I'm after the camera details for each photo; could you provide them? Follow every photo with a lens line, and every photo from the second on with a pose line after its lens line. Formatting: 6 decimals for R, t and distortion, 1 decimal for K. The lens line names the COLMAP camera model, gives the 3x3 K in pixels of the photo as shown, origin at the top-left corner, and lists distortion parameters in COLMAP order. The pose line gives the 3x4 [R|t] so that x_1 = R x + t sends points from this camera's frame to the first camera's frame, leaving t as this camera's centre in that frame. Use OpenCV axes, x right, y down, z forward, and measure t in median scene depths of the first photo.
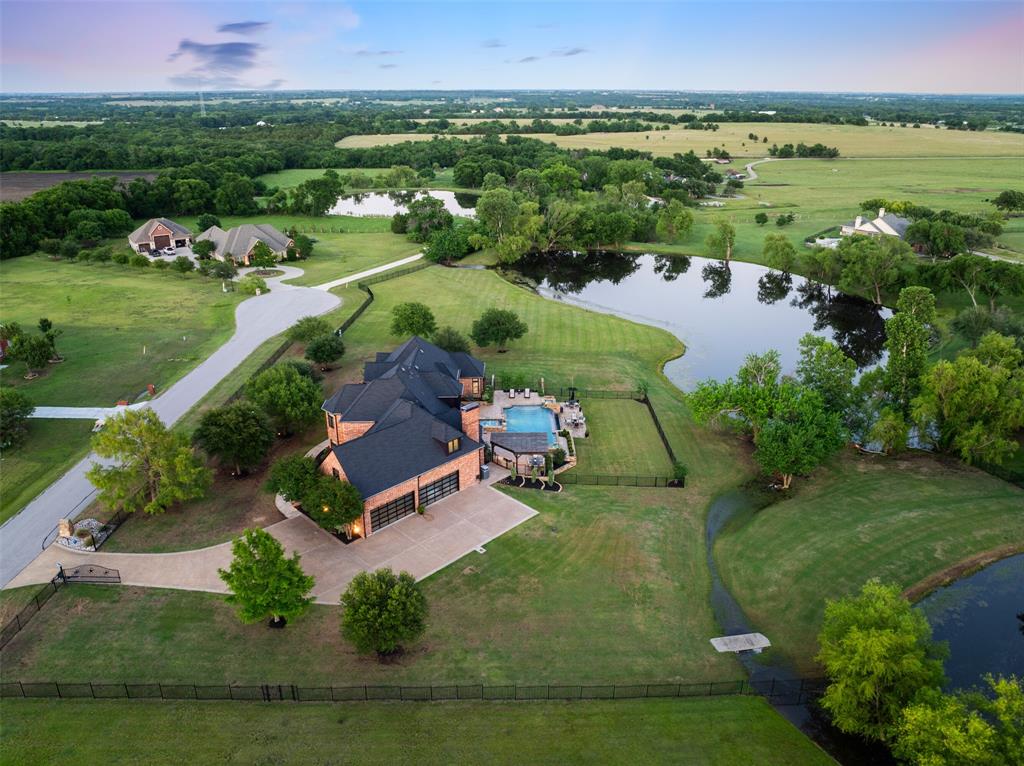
lens RADIAL K [[720.5, 0, 517.2], [0, 720.5, 378.5], [0, 0, 1]] dist [-0.035659, 0.005224]
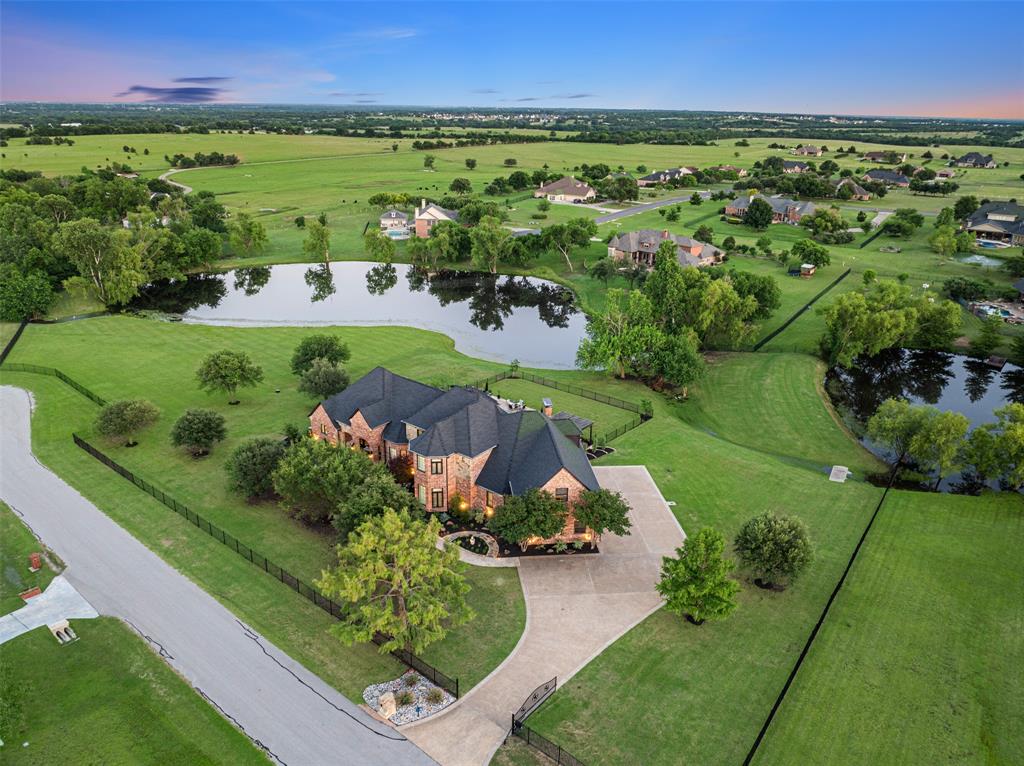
lens RADIAL K [[701.3, 0, 515.1], [0, 701.3, 381.7], [0, 0, 1]] dist [-0.043954, 0.000606]
pose [[0.643558, -0.267900, 0.716982, -0.297506], [0.266125, 0.956619, 0.118569, -0.045075], [-0.717643, 0.114501, 0.686934, 0.123531]]
